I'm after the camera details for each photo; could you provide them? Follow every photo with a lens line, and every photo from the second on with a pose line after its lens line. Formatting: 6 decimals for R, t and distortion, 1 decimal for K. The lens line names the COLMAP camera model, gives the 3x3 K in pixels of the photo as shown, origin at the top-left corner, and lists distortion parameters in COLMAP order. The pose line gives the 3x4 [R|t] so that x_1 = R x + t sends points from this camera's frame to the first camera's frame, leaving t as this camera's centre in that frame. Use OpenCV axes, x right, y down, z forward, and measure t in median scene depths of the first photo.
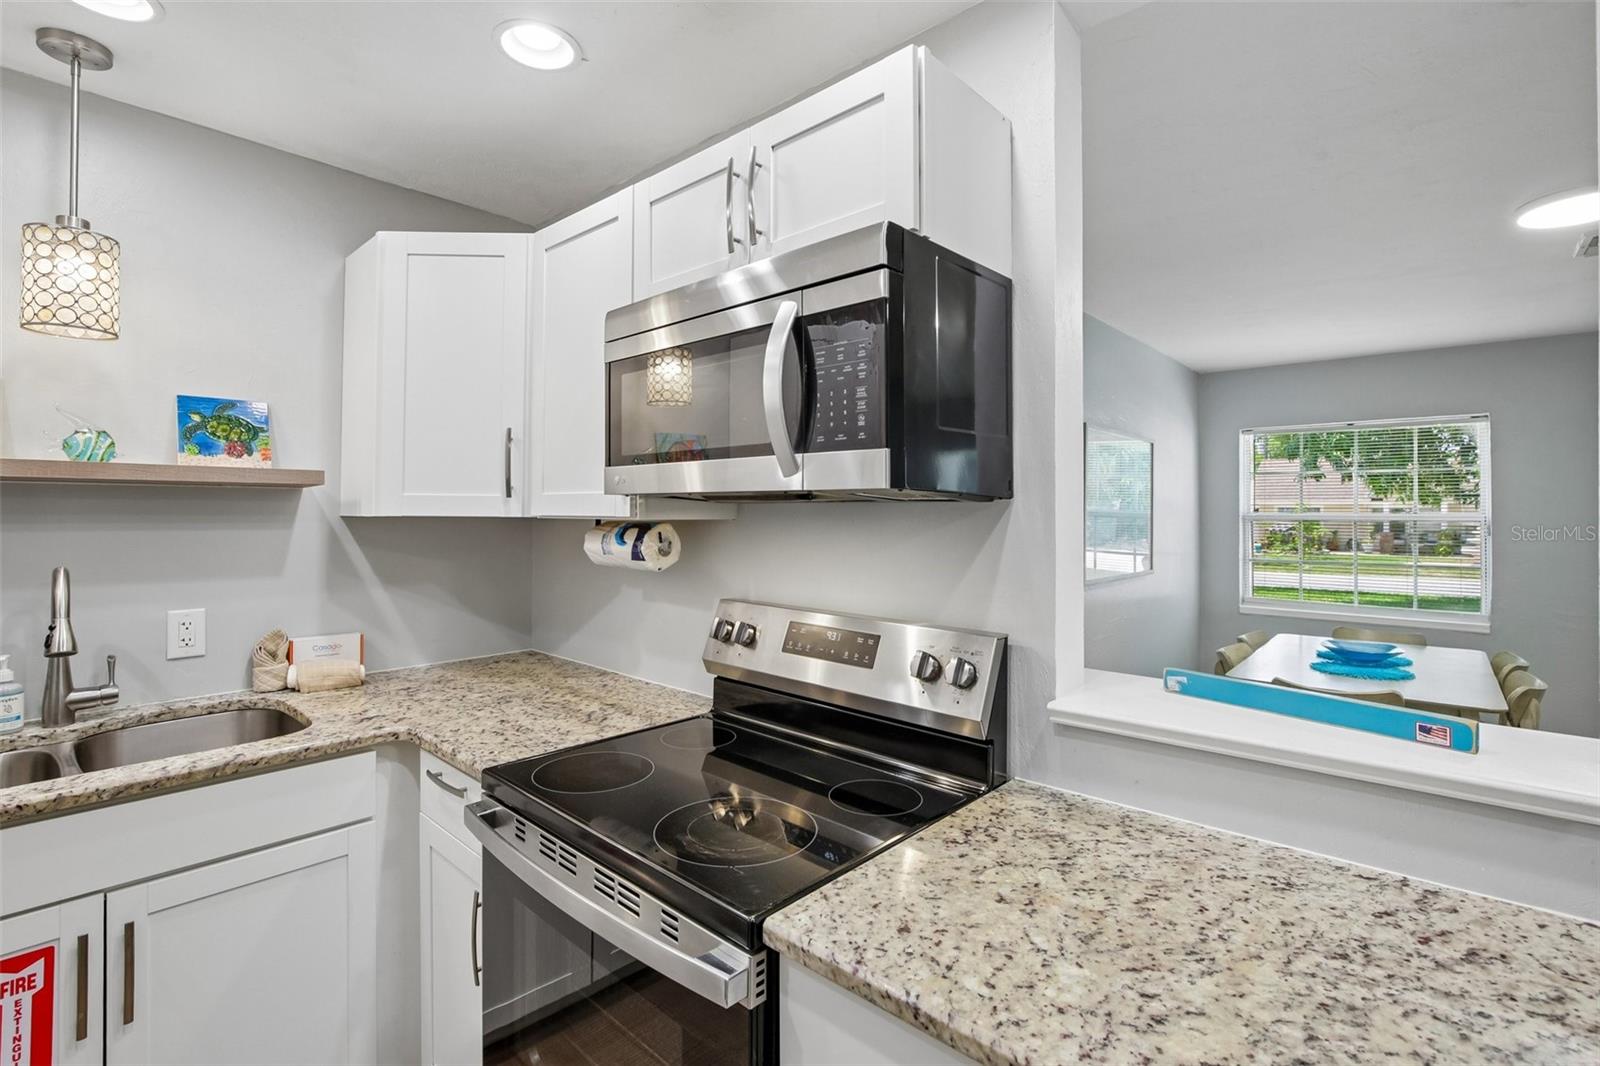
lens RADIAL K [[734.8, 0, 800.9], [0, 734.8, 505.8], [0, 0, 1]] dist [-0.018594, 0.004275]
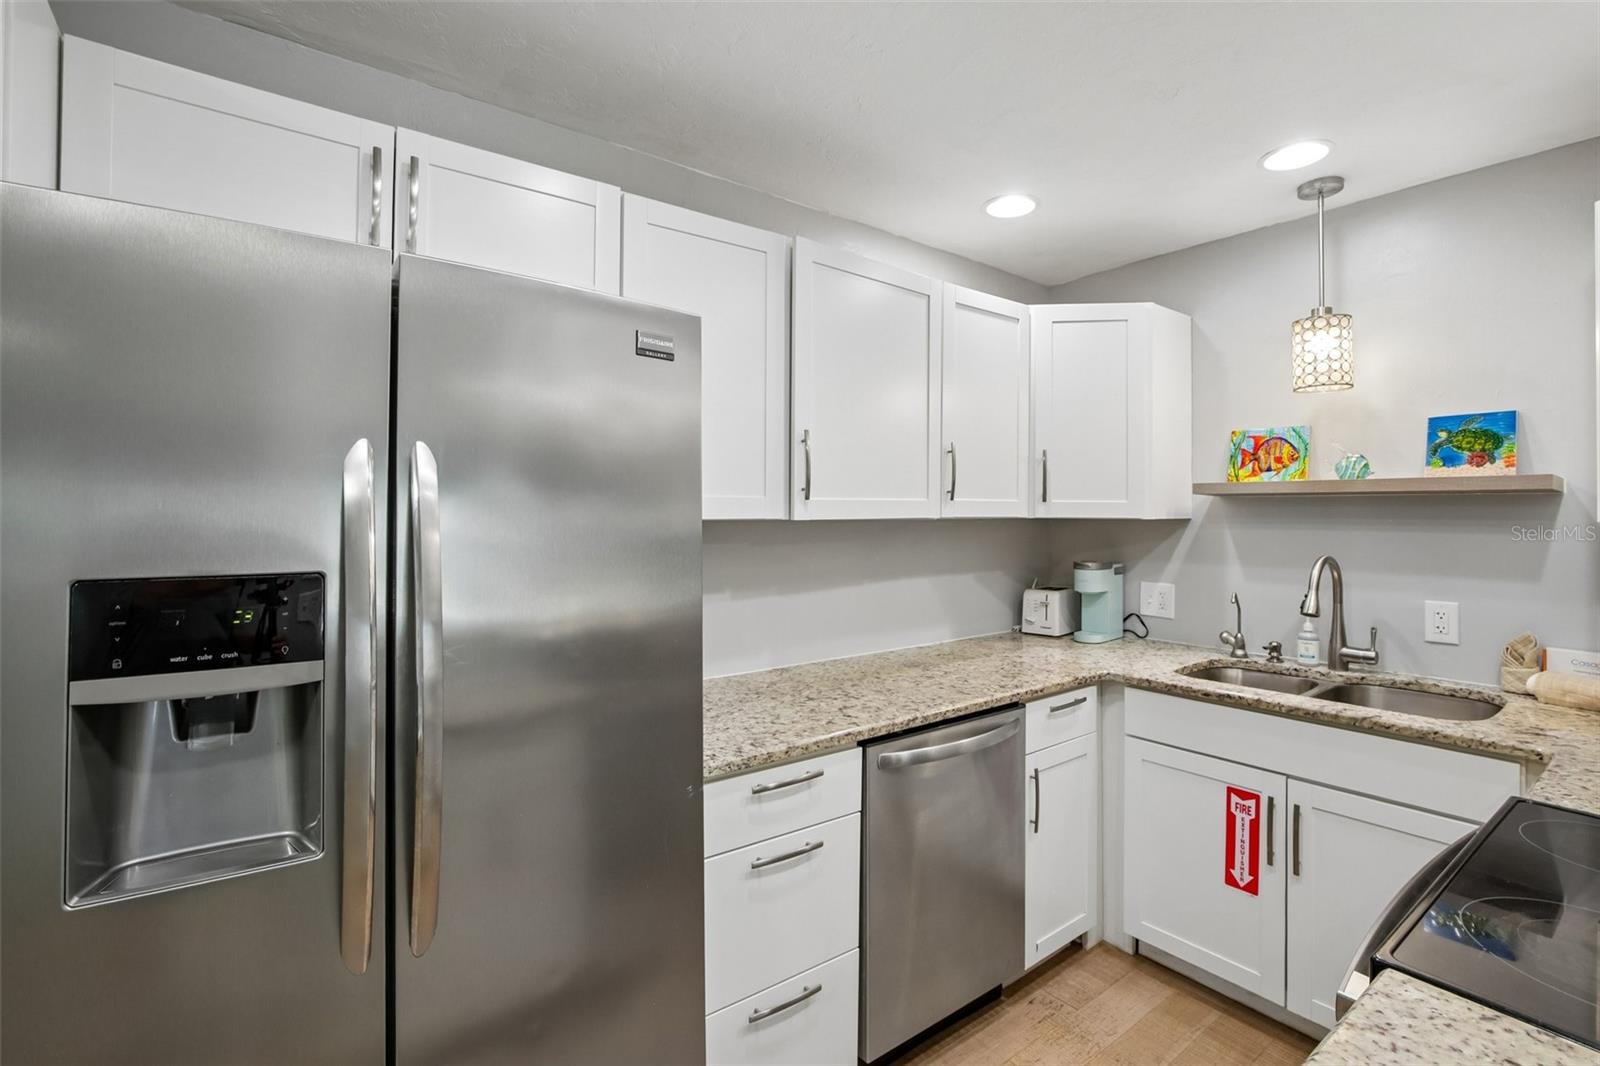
lens RADIAL K [[734.8, 0, 816.0], [0, 734.8, 503.9], [0, 0, 1]] dist [-0.018594, 0.004275]
pose [[-0.174339, -0.016265, -0.984551, 0.514395], [0.006018, 0.999827, -0.017583, 0.002432], [0.984667, -0.008990, -0.174211, 0.249539]]
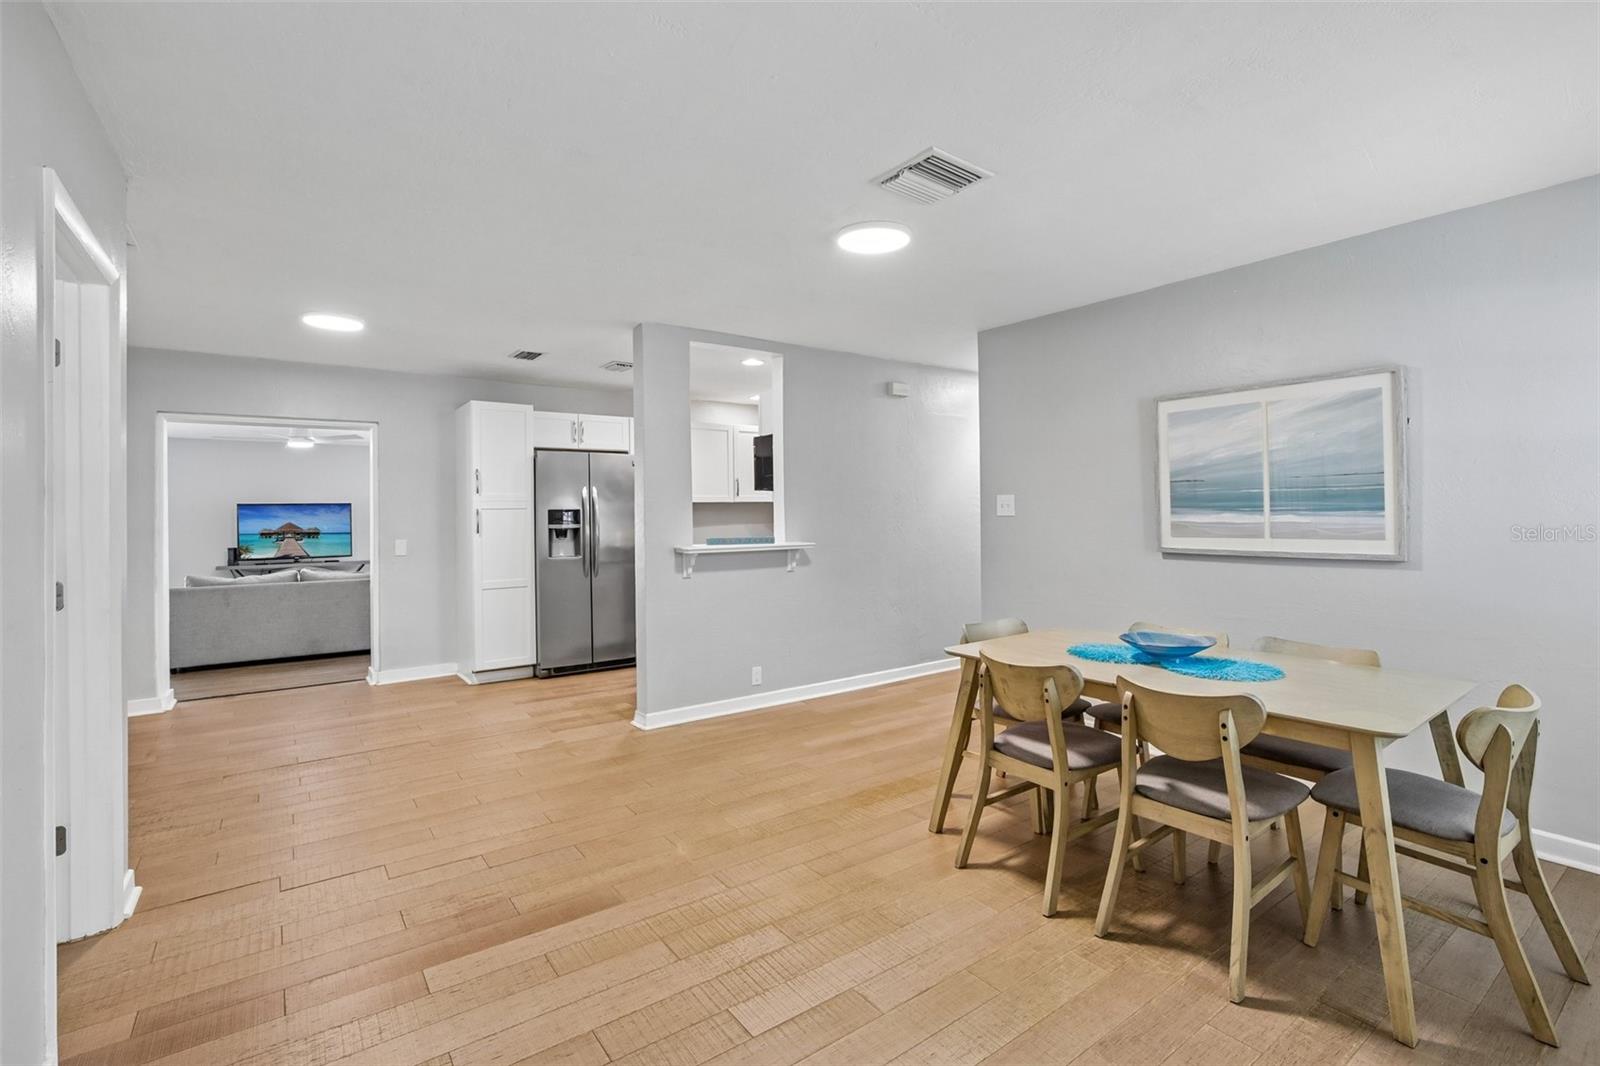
lens RADIAL K [[734.8, 0, 808.6], [0, 734.8, 513.5], [0, 0, 1]] dist [-0.018594, 0.004275]
pose [[-0.216656, -0.003250, -0.976243, 3.156582], [0.019601, 0.999778, -0.007678, 0.112369], [0.976051, -0.020798, -0.216544, 1.563895]]
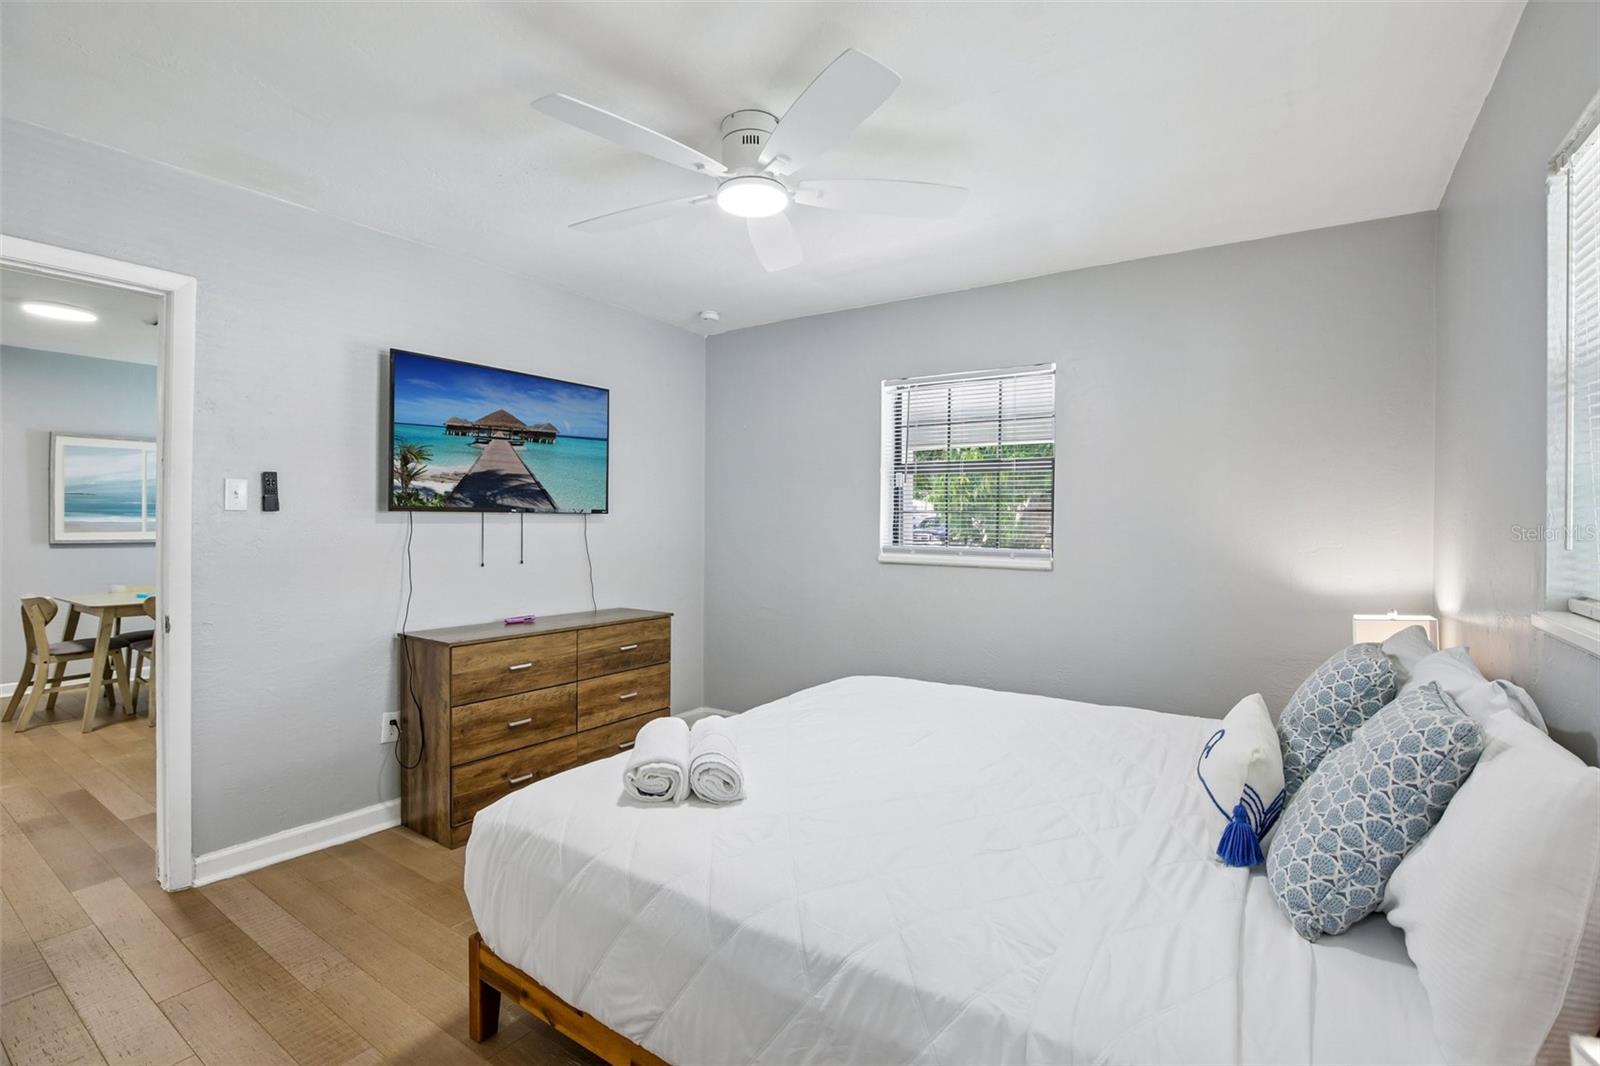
lens RADIAL K [[734.8, 0, 803.0], [0, 734.8, 518.9], [0, 0, 1]] dist [-0.018594, 0.004275]
pose [[0.993398, -0.003303, 0.114671, 3.548156], [0.002505, 0.999972, 0.007100, 0.115551], [-0.114692, -0.006766, 0.993378, -1.250801]]
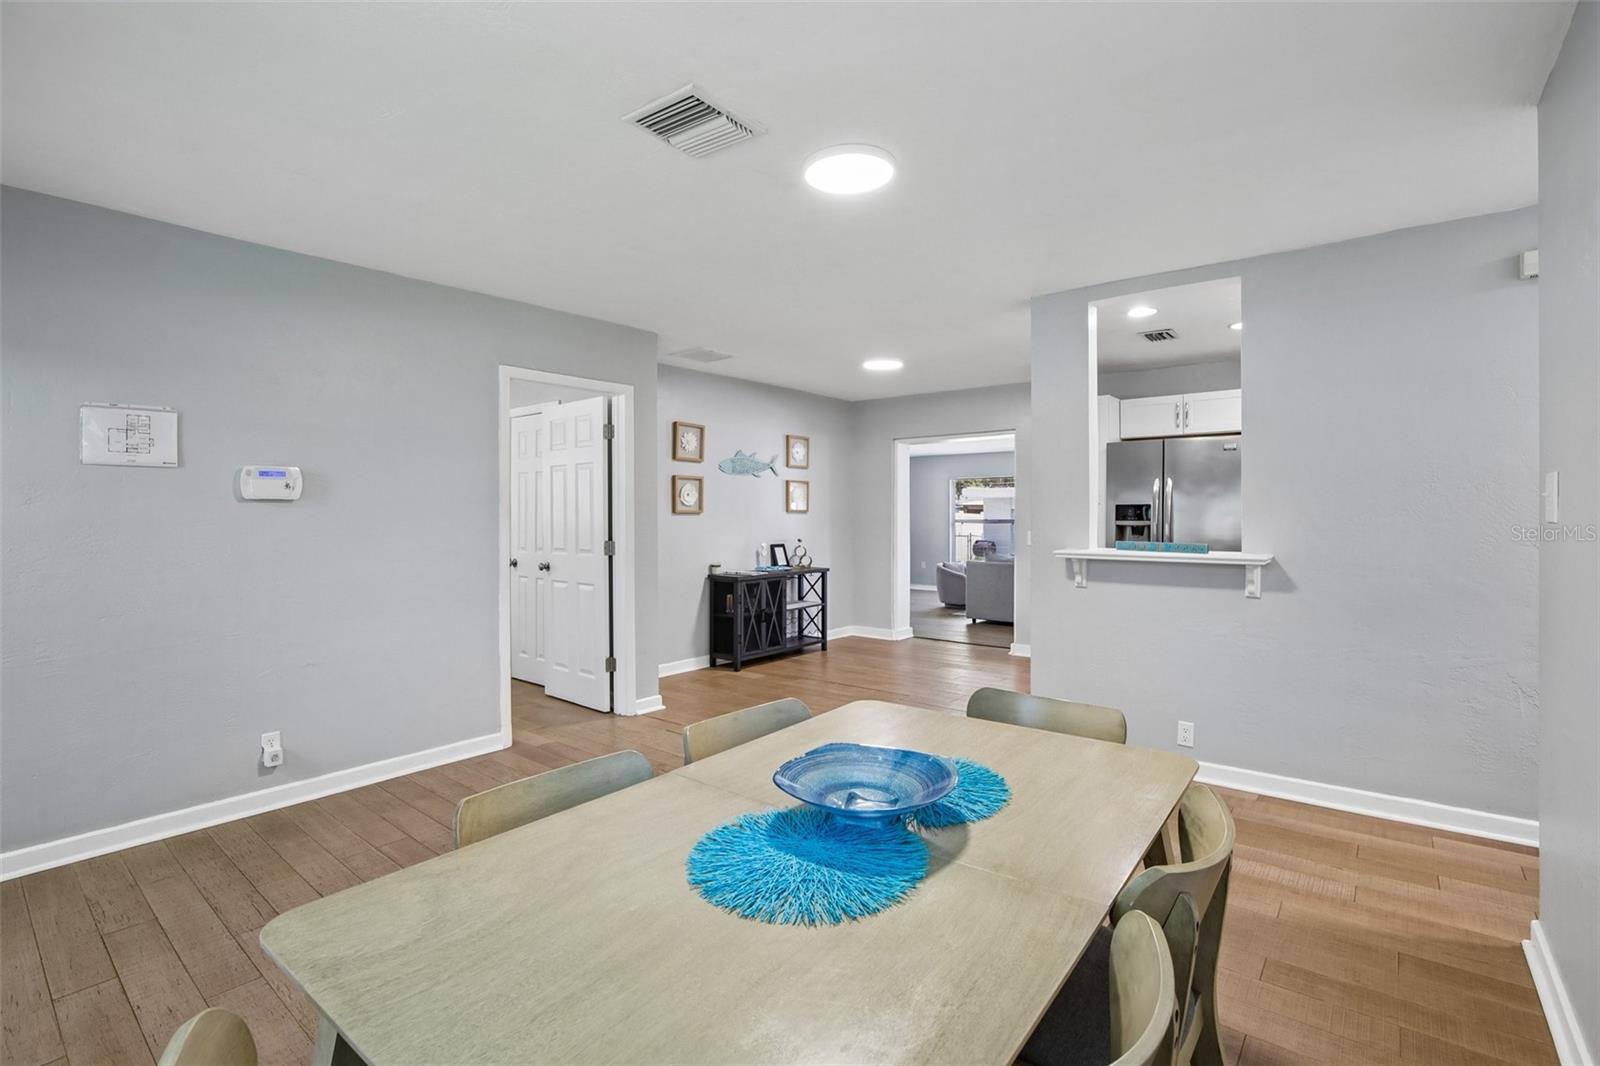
lens RADIAL K [[734.8, 0, 812.2], [0, 734.8, 519.7], [0, 0, 1]] dist [-0.018594, 0.004275]
pose [[-0.998568, -0.006078, -0.053145, 1.585587], [-0.006035, 0.999981, -0.000970, 0.120139], [0.053150, -0.000648, -0.998586, 2.747912]]
